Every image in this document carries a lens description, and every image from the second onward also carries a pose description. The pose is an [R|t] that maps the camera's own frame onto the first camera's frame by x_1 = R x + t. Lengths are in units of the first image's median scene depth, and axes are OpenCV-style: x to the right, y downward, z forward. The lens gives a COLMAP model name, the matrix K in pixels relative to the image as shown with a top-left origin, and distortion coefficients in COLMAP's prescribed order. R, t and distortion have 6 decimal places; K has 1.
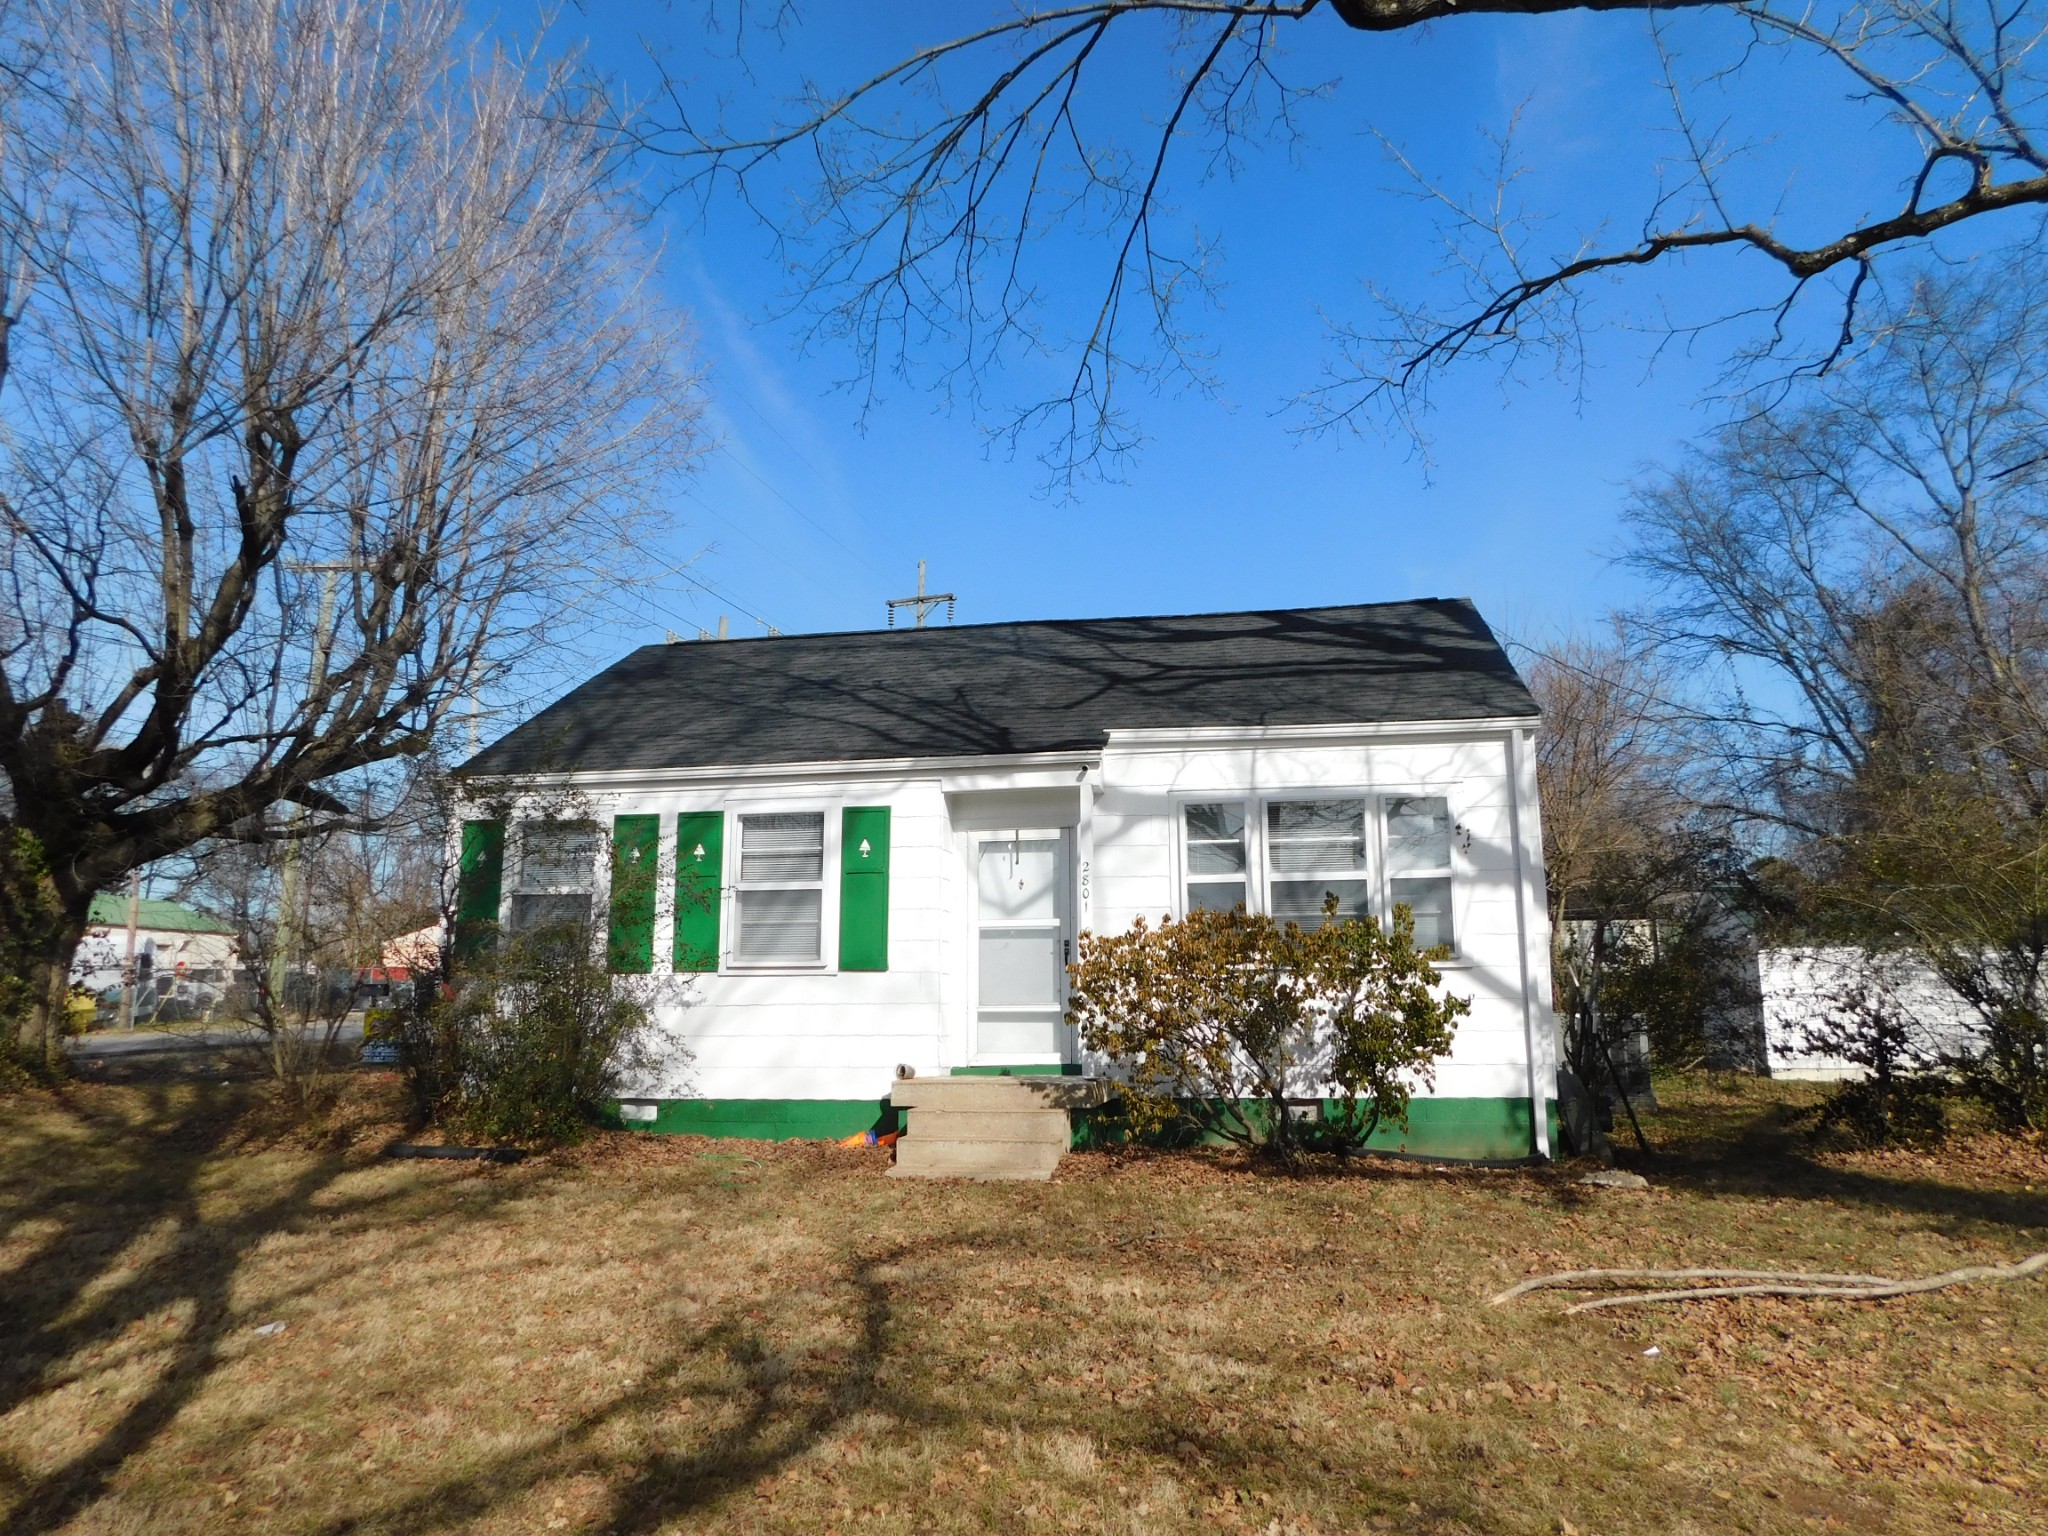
lens RADIAL K [[1352.9, 0, 1024.6], [0, 1352.9, 758.4], [0, 0, 1]] dist [-0.072416, 0.059823]
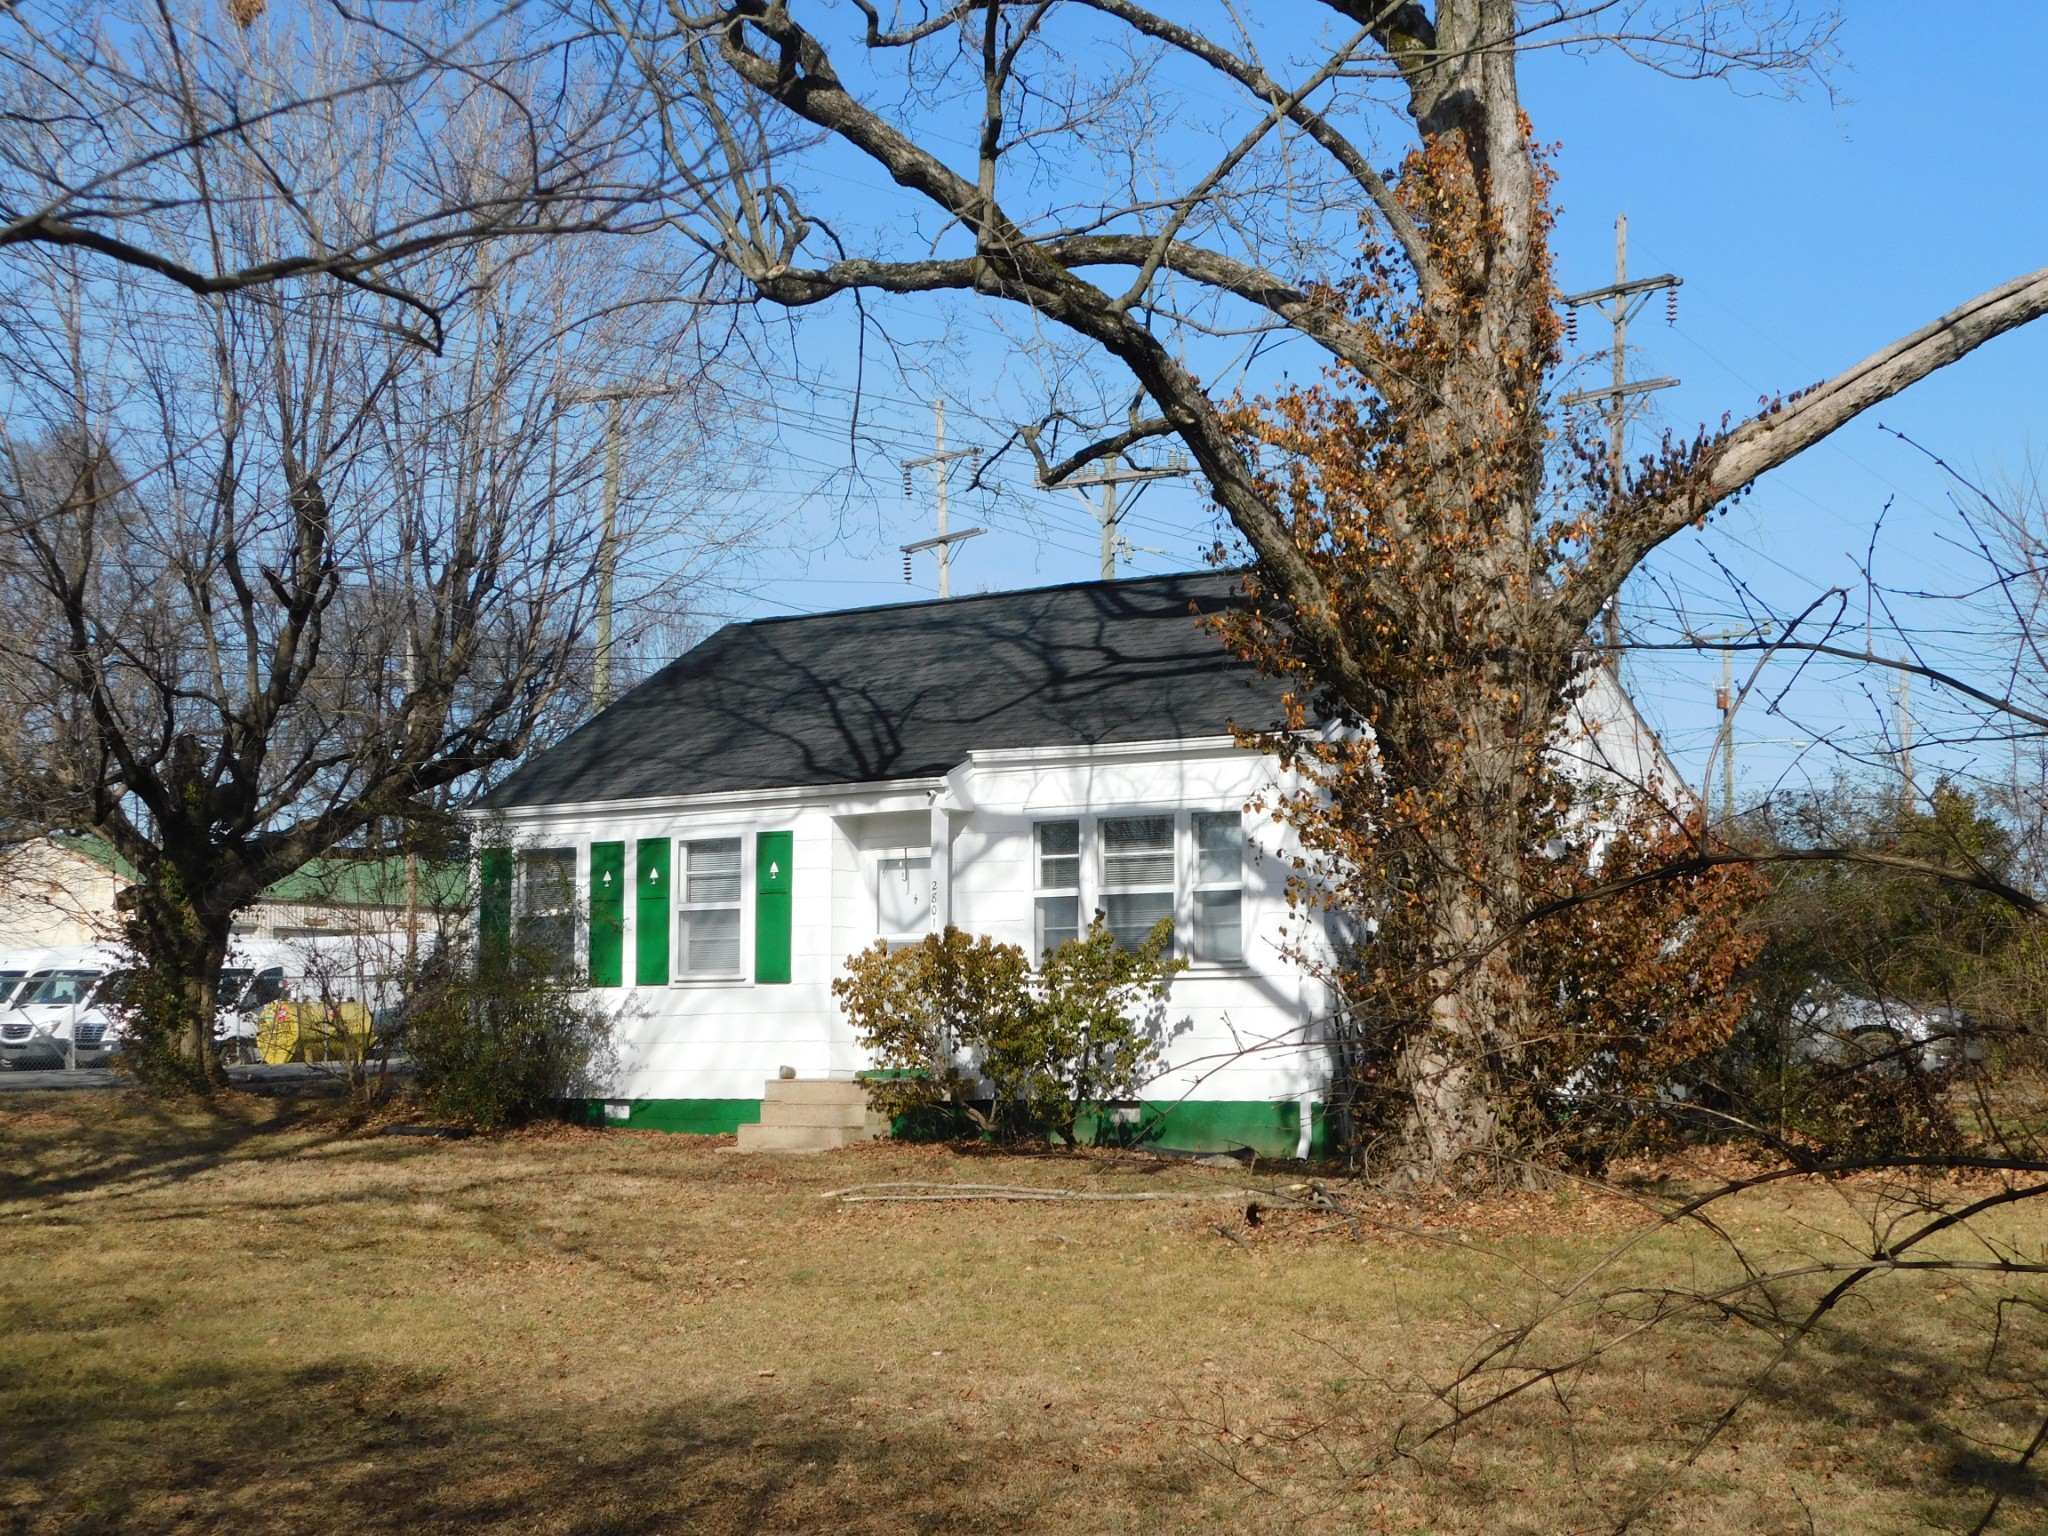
lens RADIAL K [[3134.3, 0, 1022.6], [0, 3134.3, 766.3], [0, 0, 1]] dist [-0.010181, -0.027864]
pose [[0.897047, -0.037008, -0.440384, 1.164251], [0.078461, 0.993994, 0.076290, -0.190919], [0.434915, -0.102988, 0.894563, -1.142023]]
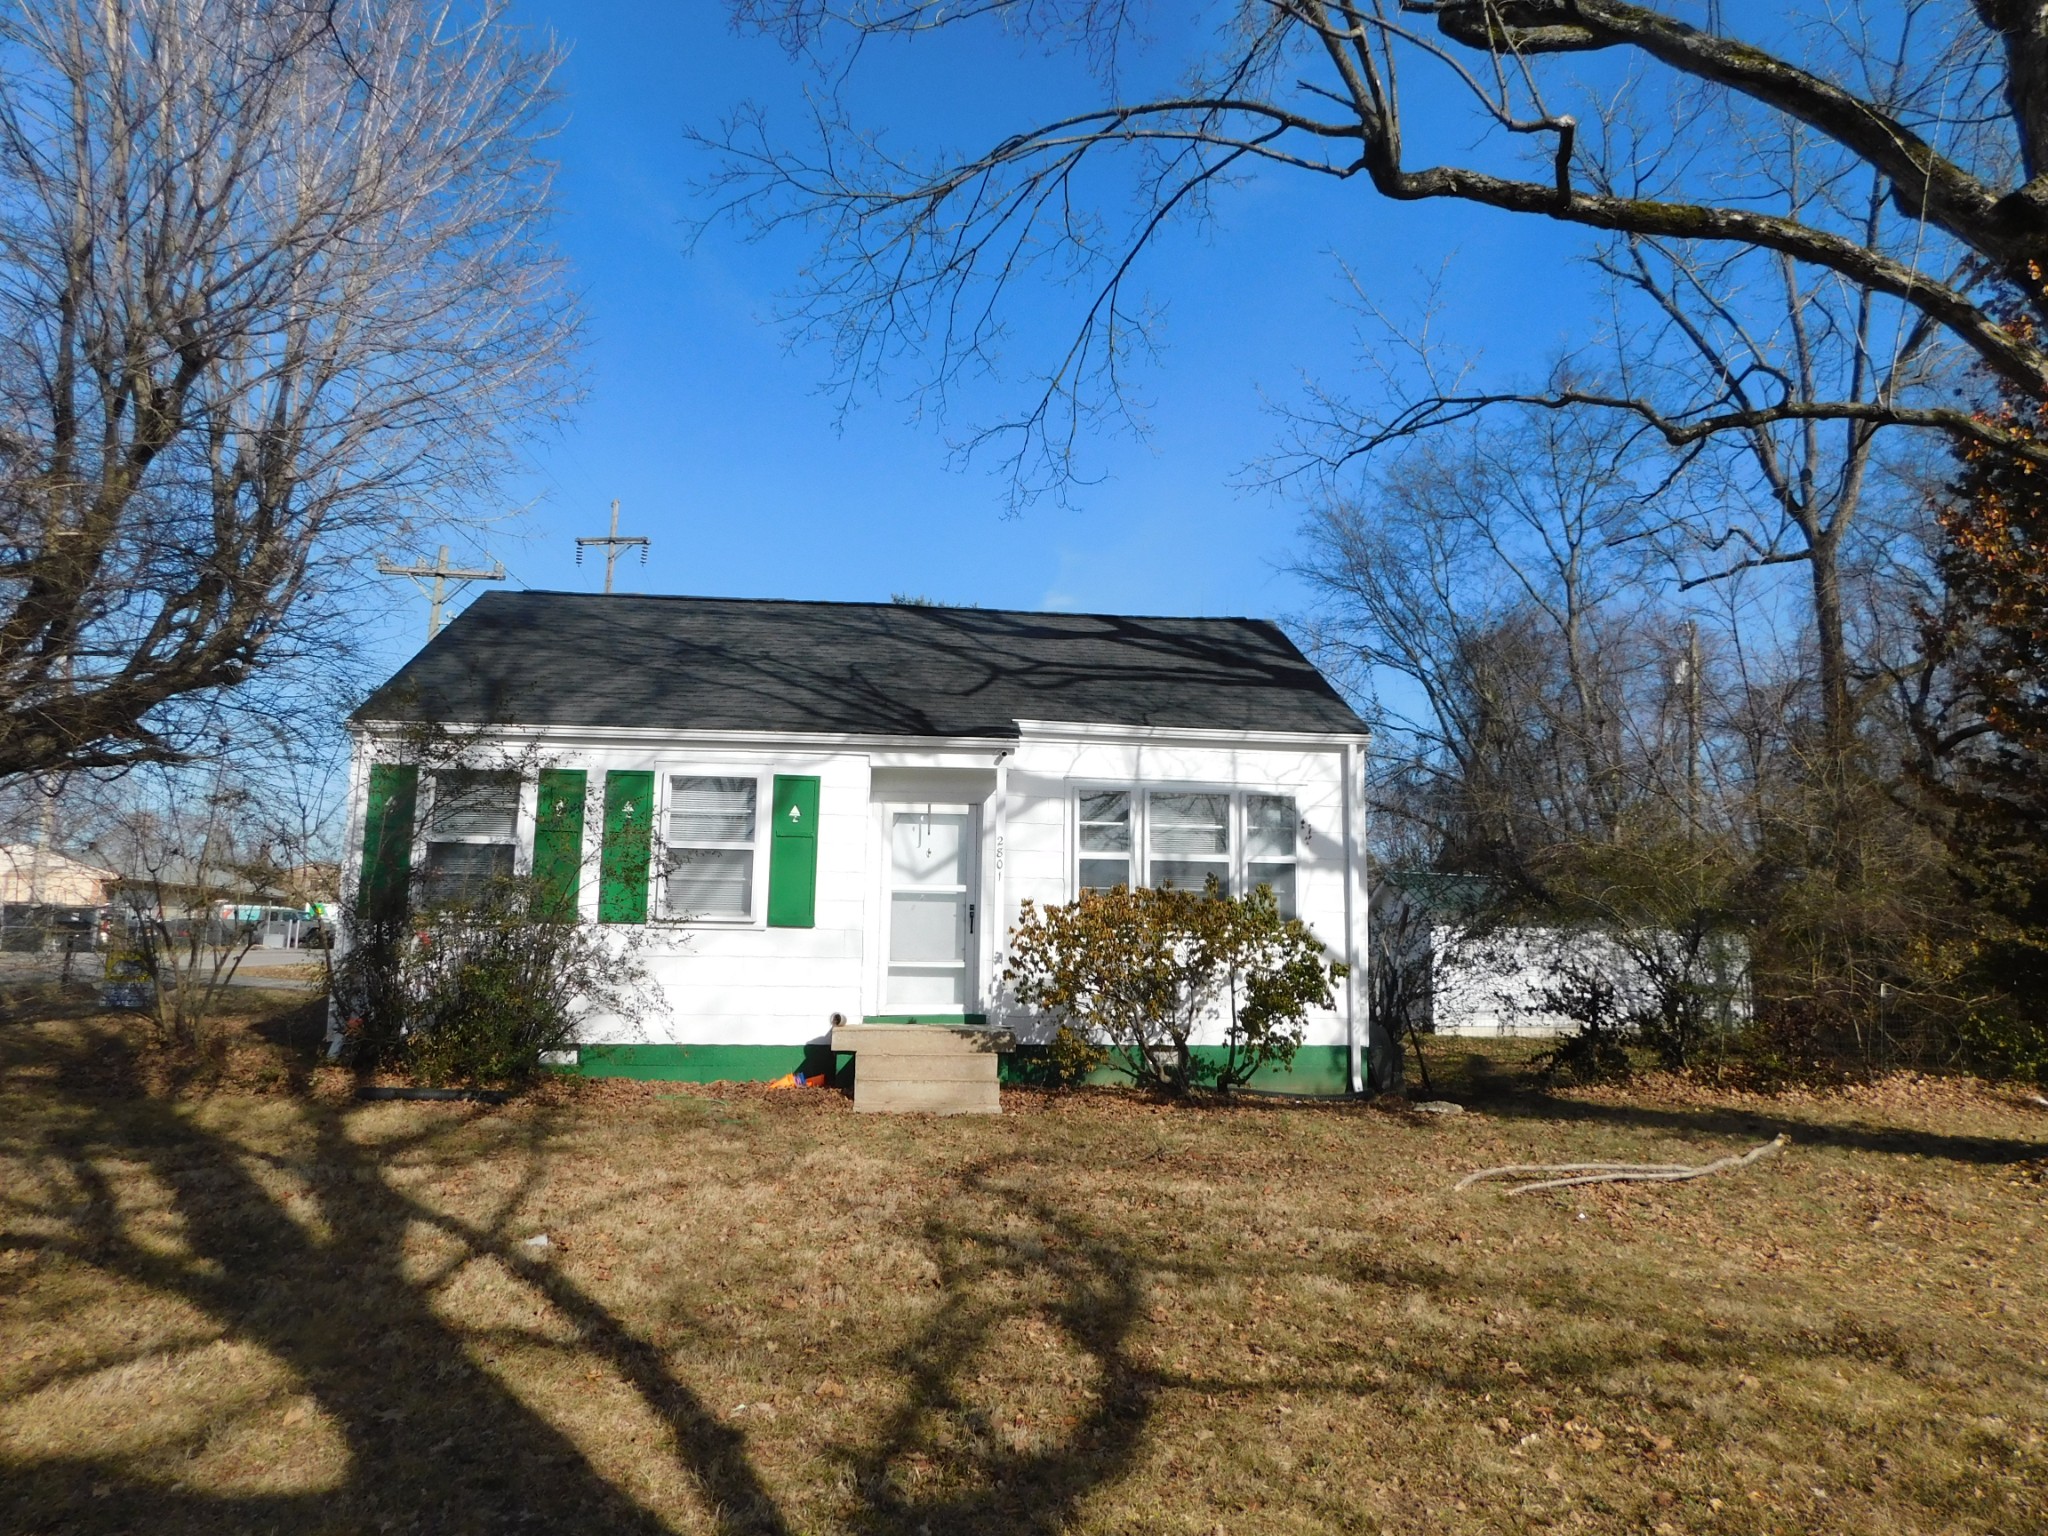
lens RADIAL K [[1352.9, 0, 1024.6], [0, 1352.9, 758.4], [0, 0, 1]] dist [-0.072416, 0.059823]
pose [[0.959094, 0.060092, 0.276636, -0.243374], [-0.069313, 0.997314, 0.023669, -0.016128], [-0.274471, -0.041875, 0.960683, -0.086214]]
